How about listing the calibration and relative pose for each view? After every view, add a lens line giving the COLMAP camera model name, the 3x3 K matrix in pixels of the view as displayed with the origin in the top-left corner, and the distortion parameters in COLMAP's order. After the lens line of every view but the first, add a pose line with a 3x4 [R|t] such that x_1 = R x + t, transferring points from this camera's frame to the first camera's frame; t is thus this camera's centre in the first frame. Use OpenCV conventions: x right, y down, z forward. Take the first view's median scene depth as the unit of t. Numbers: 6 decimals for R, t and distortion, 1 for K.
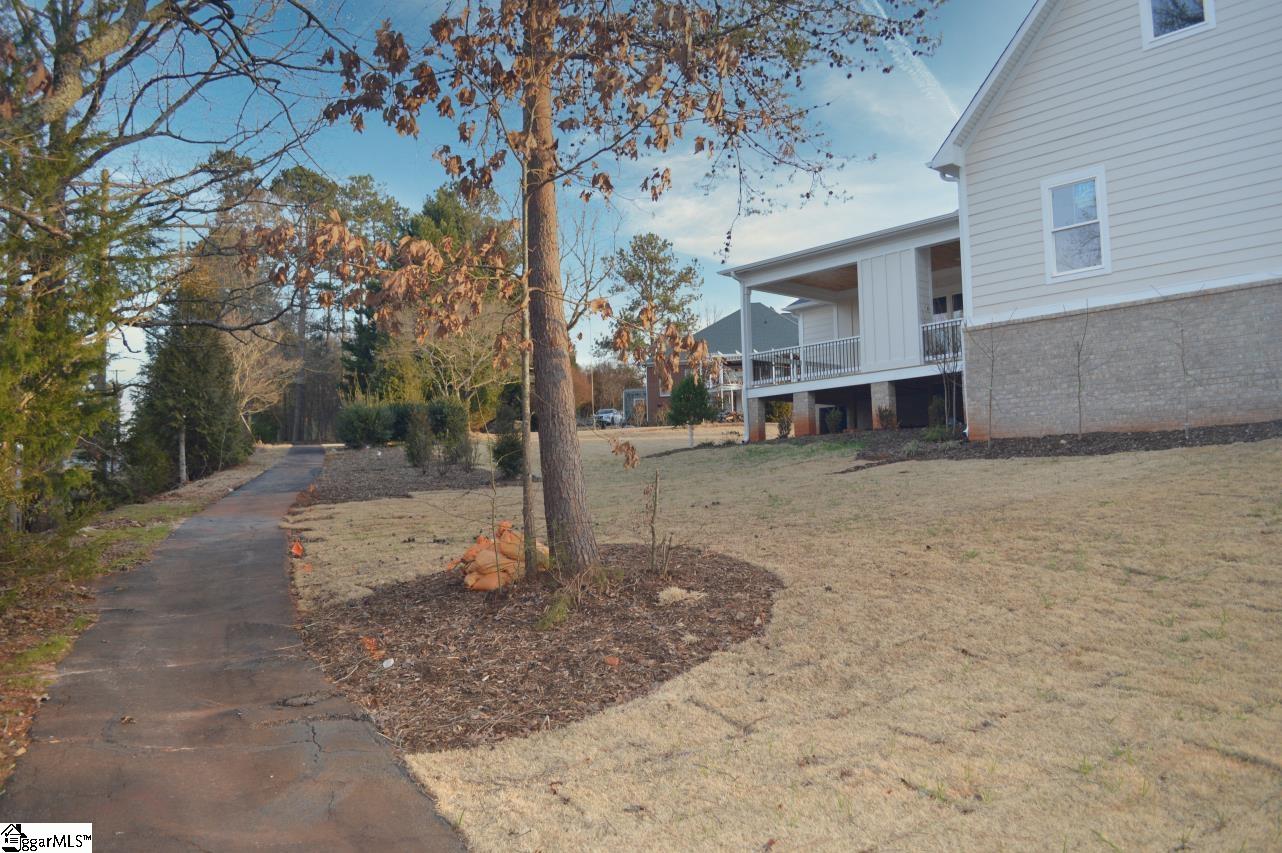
lens RADIAL K [[1021.4, 0, 644.1], [0, 1021.4, 440.2], [0, 0, 1]] dist [-0.078025, 0.004751]
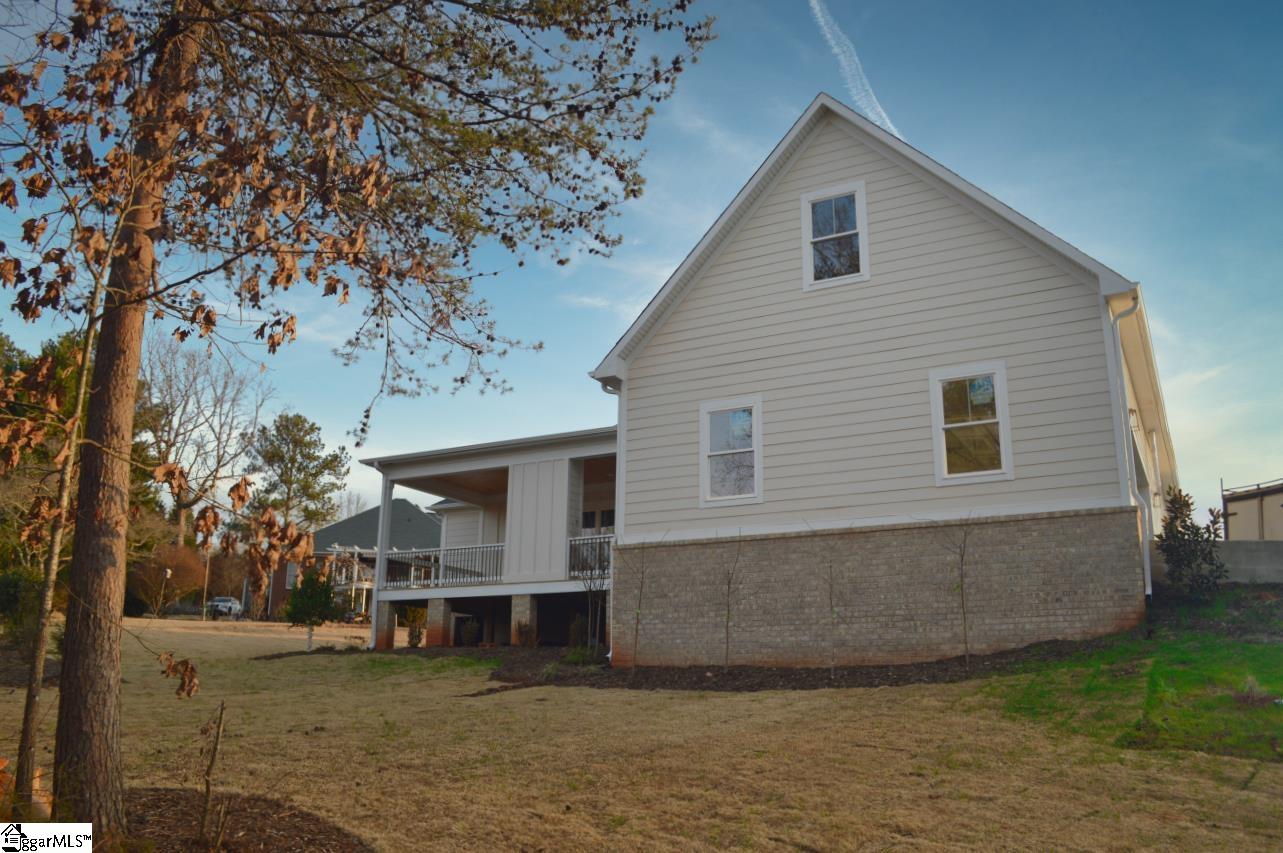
lens RADIAL K [[1022.2, 0, 640.8], [0, 1022.2, 434.6], [0, 0, 1]] dist [-0.078025, 0.004751]
pose [[0.938461, 0.125122, 0.321925, 0.021626], [-0.057191, 0.975502, -0.212426, -0.012444], [-0.340617, 0.180943, 0.922626, 0.108699]]
